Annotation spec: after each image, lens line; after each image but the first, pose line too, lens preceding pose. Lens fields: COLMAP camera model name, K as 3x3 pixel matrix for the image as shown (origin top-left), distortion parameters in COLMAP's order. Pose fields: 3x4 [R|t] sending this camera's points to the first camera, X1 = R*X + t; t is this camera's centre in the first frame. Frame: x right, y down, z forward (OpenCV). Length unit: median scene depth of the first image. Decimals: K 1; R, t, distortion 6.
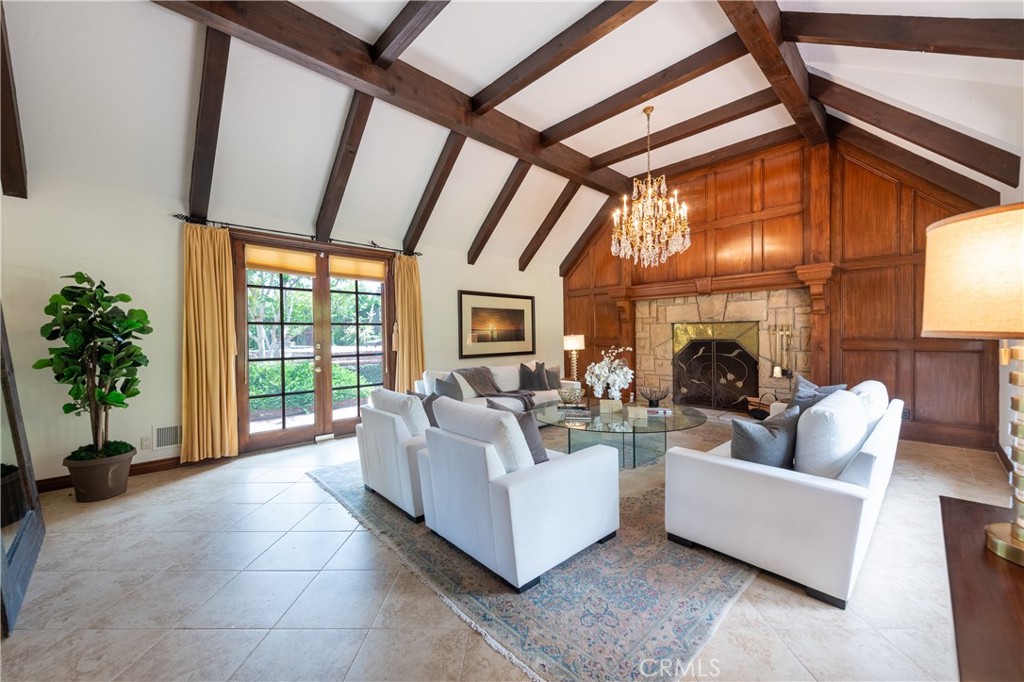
lens RADIAL K [[397.7, 0, 513.5], [0, 397.7, 339.0], [0, 0, 1]] dist [0.000086, -0.000001]
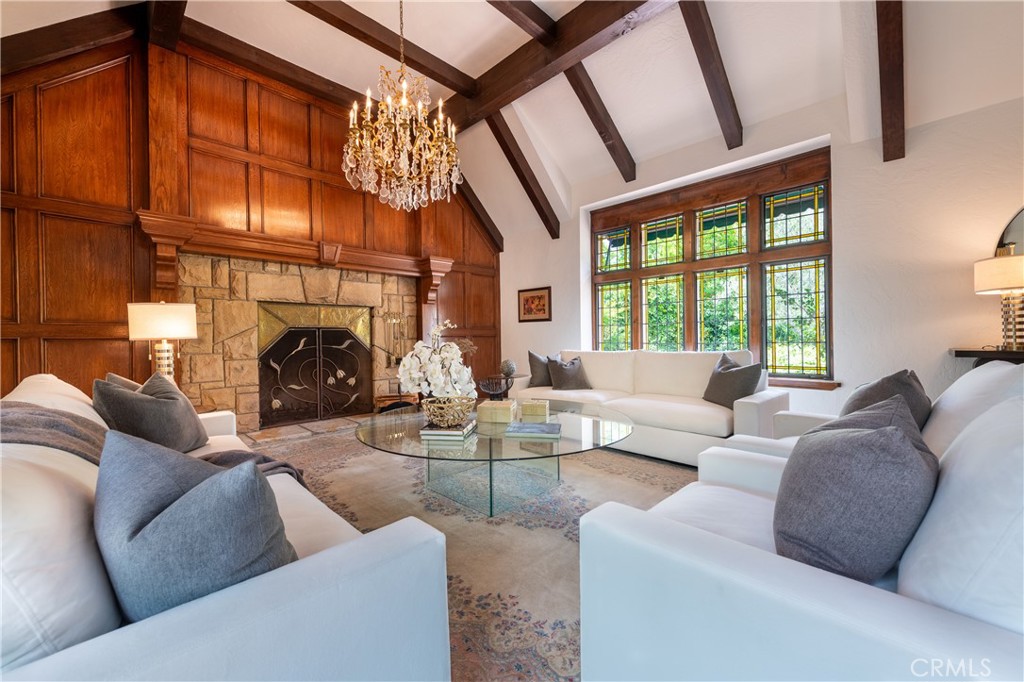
lens RADIAL K [[397.7, 0, 513.1], [0, 397.7, 341.1], [0, 0, 1]] dist [0.000086, -0.000001]
pose [[-0.024175, 0.004046, 0.999700, -0.261901], [0.027775, 0.999608, -0.003374, 0.040298], [-0.999322, 0.027685, -0.024278, 0.656811]]
